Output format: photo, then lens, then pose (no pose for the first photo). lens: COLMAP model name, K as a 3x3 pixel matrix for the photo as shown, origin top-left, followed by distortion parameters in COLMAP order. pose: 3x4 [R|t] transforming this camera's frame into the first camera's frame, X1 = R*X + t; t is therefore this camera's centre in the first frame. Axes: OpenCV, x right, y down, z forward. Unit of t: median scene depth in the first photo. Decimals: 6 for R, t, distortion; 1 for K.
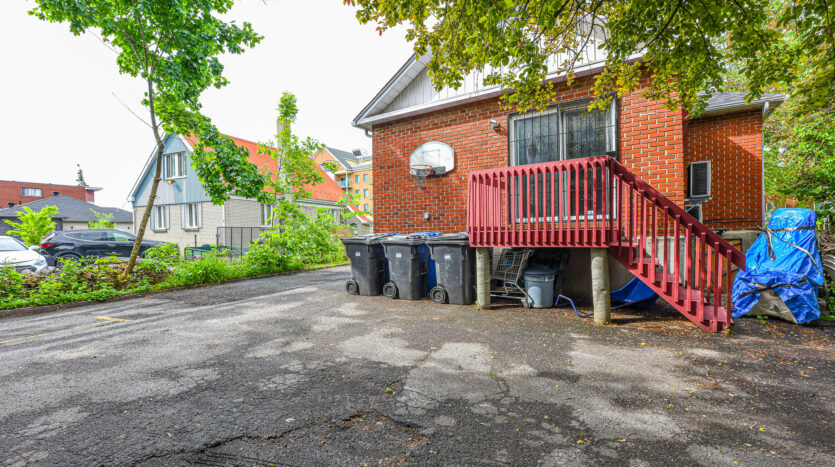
lens RADIAL K [[383.1, 0, 417.6], [0, 383.1, 232.8], [0, 0, 1]] dist [-0.000928, -0.000708]
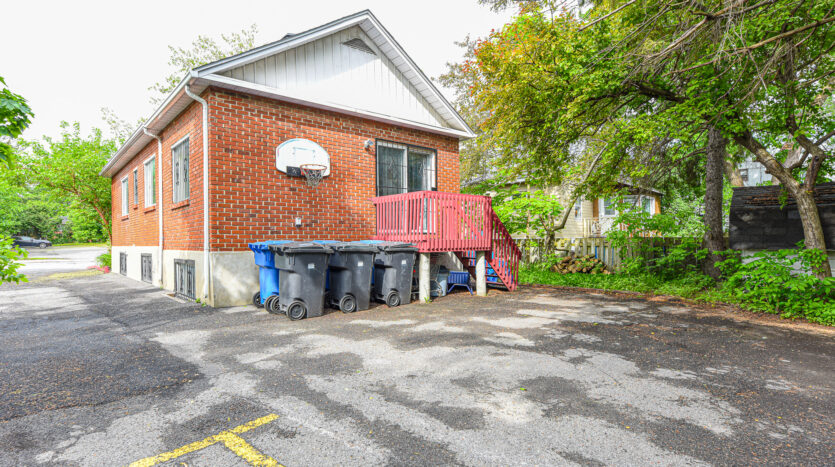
lens RADIAL K [[435.6, 0, 417.6], [0, 435.6, 240.7], [0, 0, 1]] dist [0.004445, 0.000632]
pose [[0.248849, 0.012523, 0.968461, -1.146487], [-0.000481, 0.999918, -0.012806, 0.016276], [-0.968542, 0.002721, 0.248835, 0.638196]]
